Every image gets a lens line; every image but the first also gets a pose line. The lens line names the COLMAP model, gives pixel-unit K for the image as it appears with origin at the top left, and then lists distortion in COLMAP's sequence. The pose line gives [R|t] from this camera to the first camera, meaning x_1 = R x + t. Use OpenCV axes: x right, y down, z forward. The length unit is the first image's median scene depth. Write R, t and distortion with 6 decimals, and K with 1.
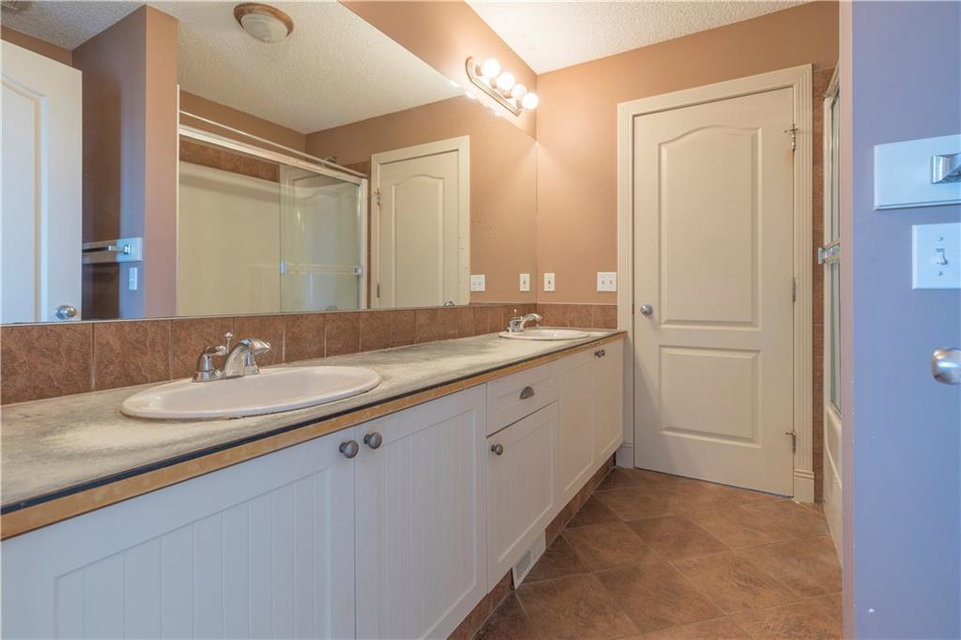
lens RADIAL K [[455.1, 0, 482.8], [0, 455.1, 290.2], [0, 0, 1]] dist [0.002107, -0.000004]
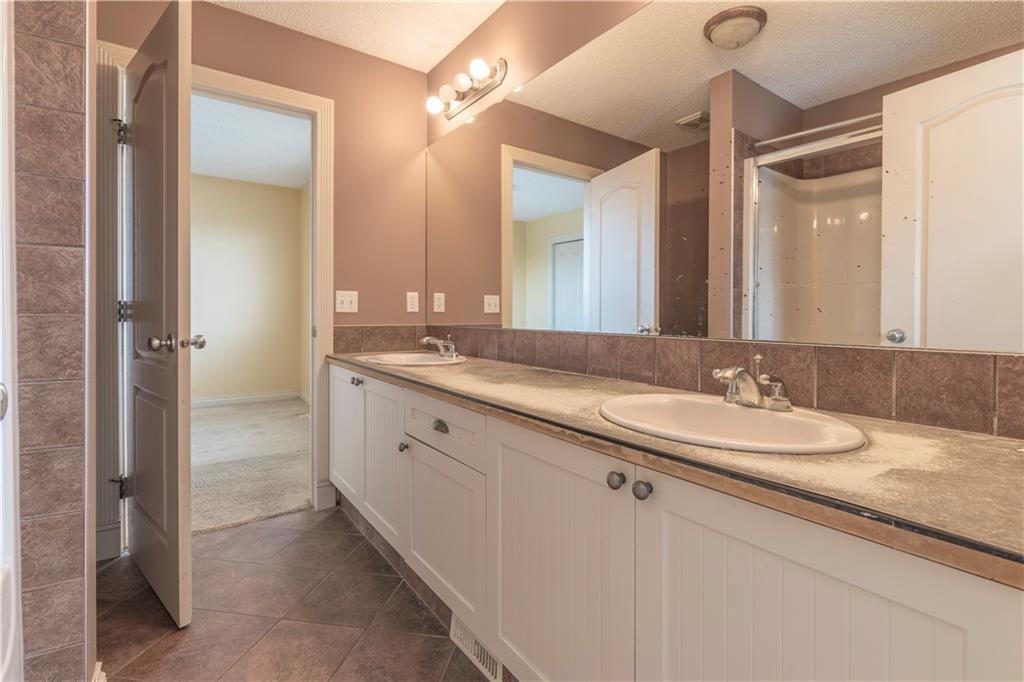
lens RADIAL K [[485.0, 0, 514.4], [0, 485.0, 309.3], [0, 0, 1]] dist [0.002107, -0.000004]
pose [[-0.396818, -0.017583, -0.917729, 1.039618], [-0.000107, 0.999817, -0.019109, 0.016686], [0.917897, -0.007484, -0.396747, 1.719182]]
